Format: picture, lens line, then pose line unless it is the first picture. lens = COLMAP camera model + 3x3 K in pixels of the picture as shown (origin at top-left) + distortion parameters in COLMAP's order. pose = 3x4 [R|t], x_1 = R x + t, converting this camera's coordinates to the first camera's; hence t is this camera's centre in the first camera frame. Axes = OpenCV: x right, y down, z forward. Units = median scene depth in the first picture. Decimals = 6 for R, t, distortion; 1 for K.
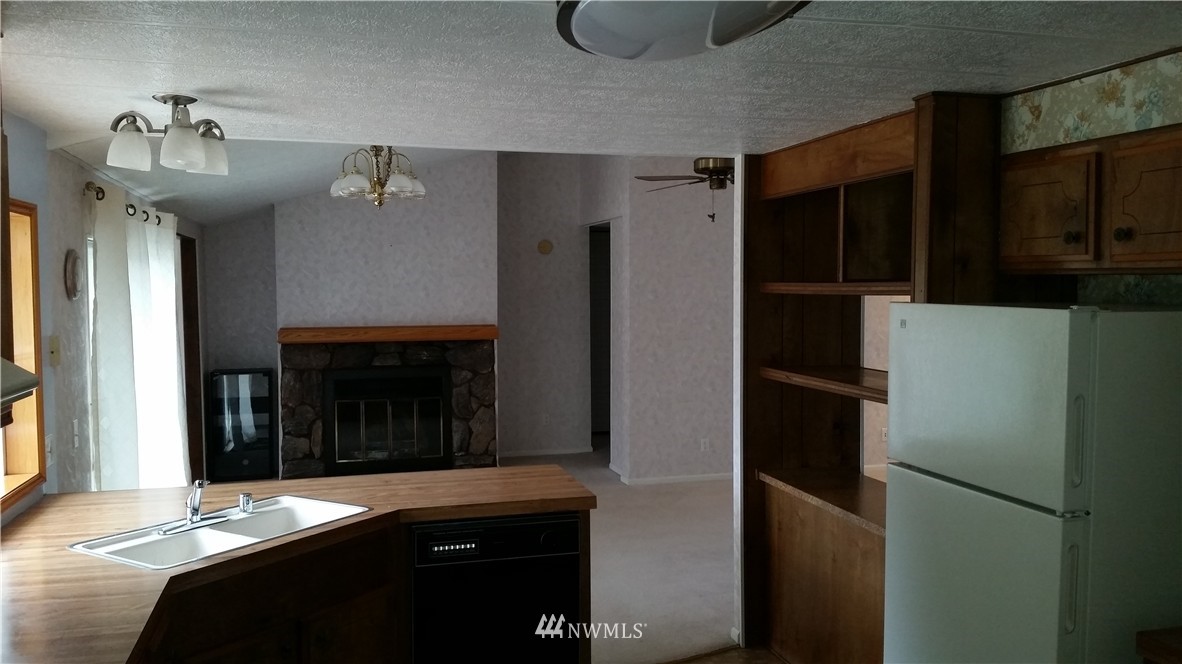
lens RADIAL K [[919.9, 0, 591.0], [0, 919.9, 332.0], [0, 0, 1]] dist [0.162869, 0.000408]
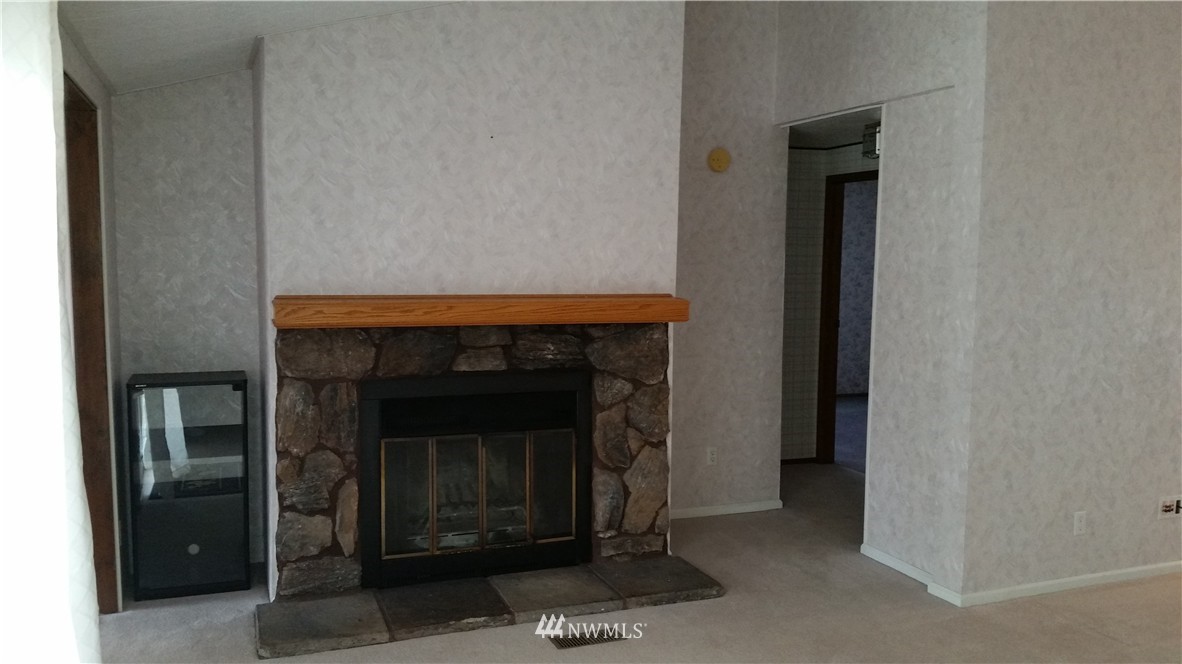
lens RADIAL K [[902.5, 0, 591.0], [0, 902.5, 332.0], [0, 0, 1]] dist [0.092528, -0.003087]
pose [[0.993023, 0.007136, 0.117704, -0.218442], [-0.011140, 0.999380, 0.033395, -0.003066], [-0.117393, -0.034473, 0.992487, 0.493640]]
